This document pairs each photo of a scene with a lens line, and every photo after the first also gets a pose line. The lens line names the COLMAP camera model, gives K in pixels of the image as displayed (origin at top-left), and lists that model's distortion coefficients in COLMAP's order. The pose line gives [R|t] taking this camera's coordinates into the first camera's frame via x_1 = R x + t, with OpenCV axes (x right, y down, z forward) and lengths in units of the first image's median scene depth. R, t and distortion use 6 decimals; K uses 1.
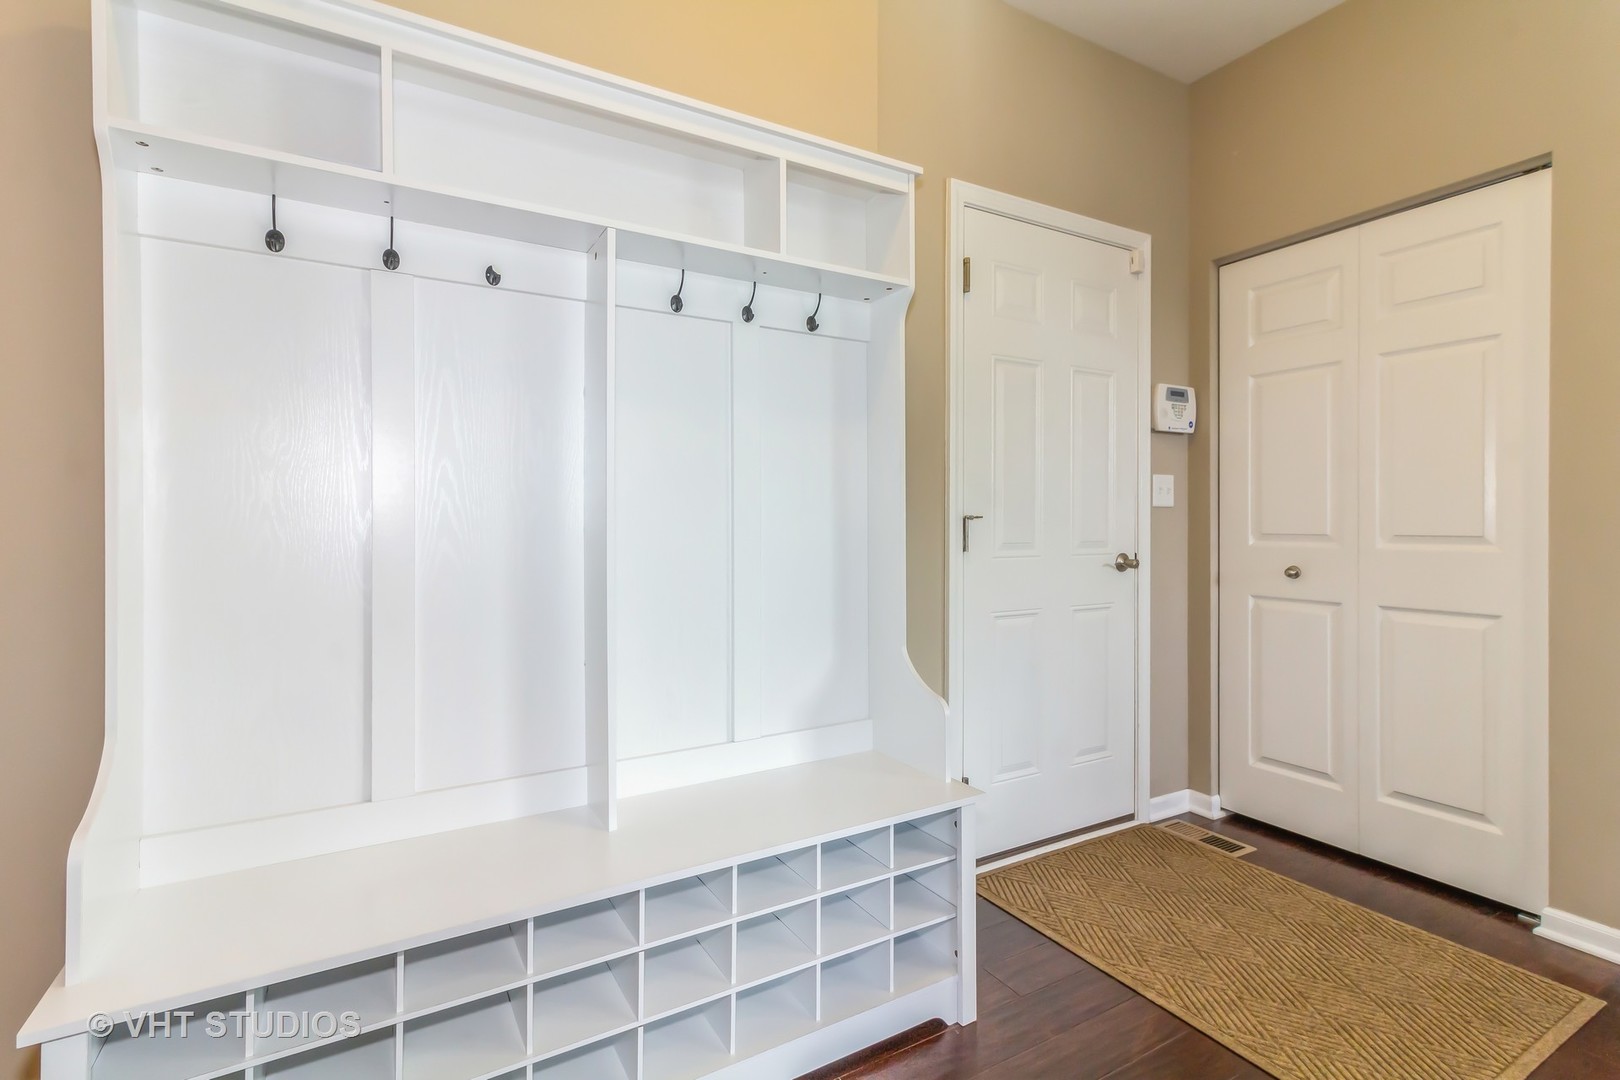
lens RADIAL K [[754.5, 0, 810.4], [0, 754.5, 523.2], [0, 0, 1]] dist [0.005895, -0.000091]
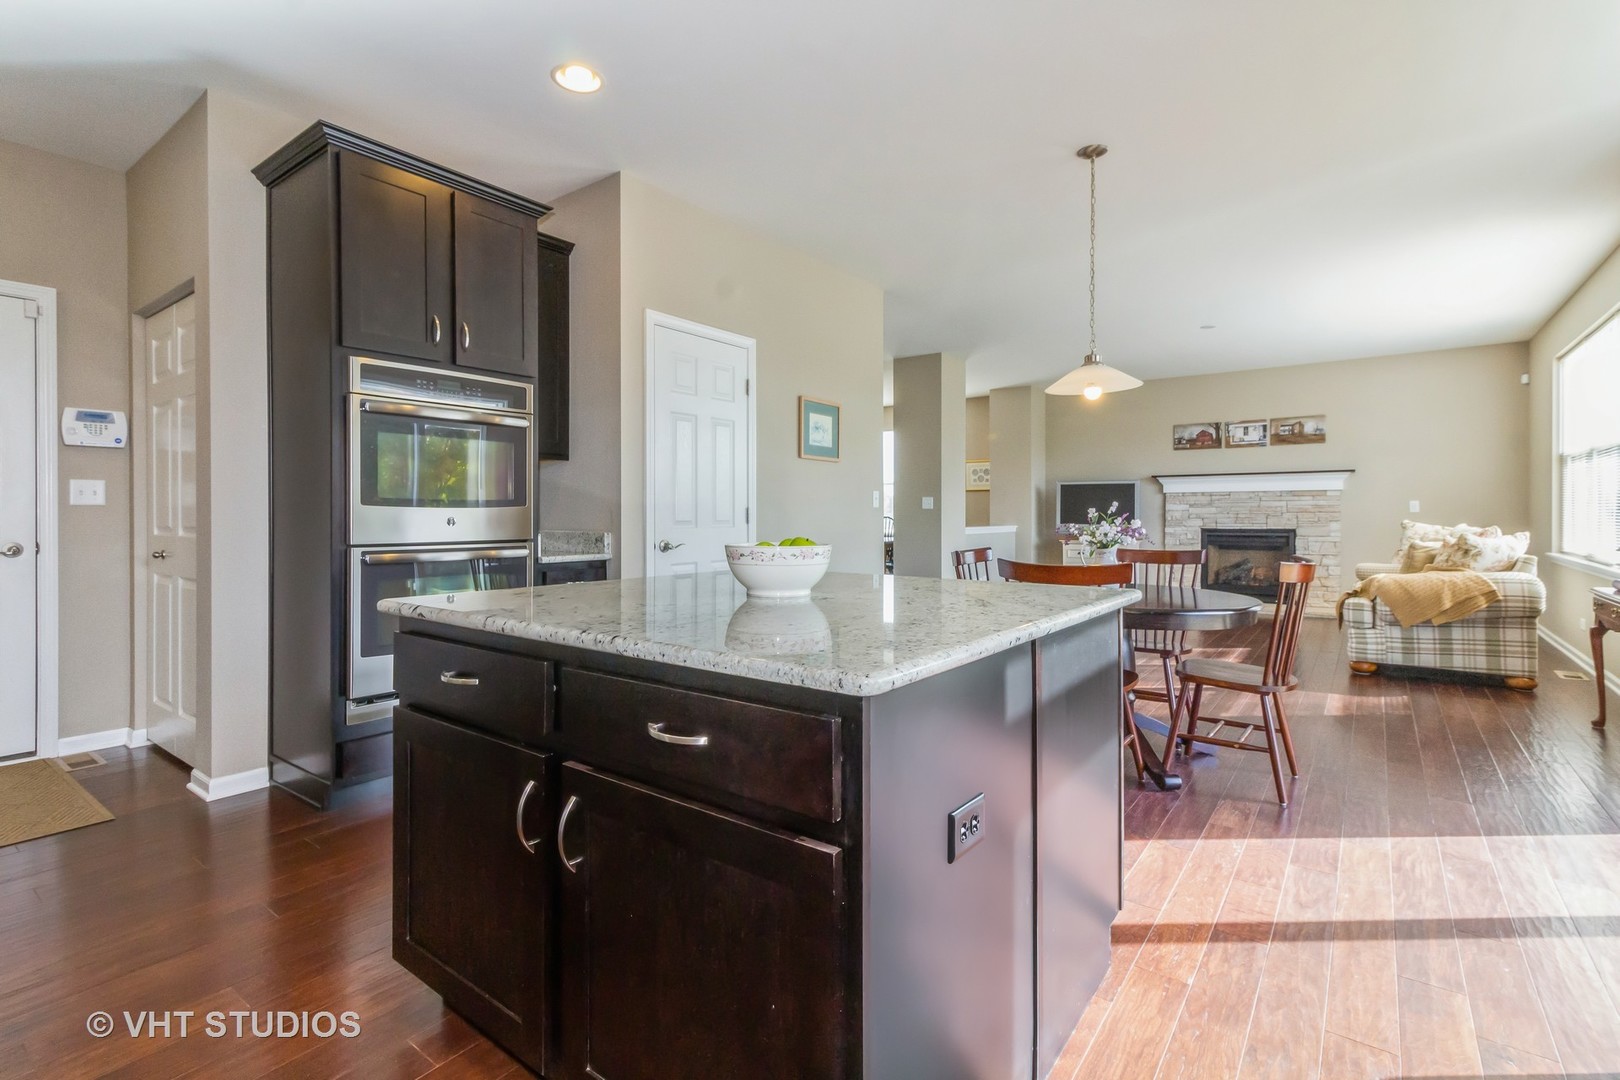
lens RADIAL K [[754.5, 0, 806.1], [0, 754.5, 515.3], [0, 0, 1]] dist [0.005895, -0.000091]
pose [[0.919631, 0.000507, 0.392782, 1.093134], [-0.001457, 0.999997, 0.002120, -0.009283], [-0.392780, -0.002522, 0.919629, -0.645144]]
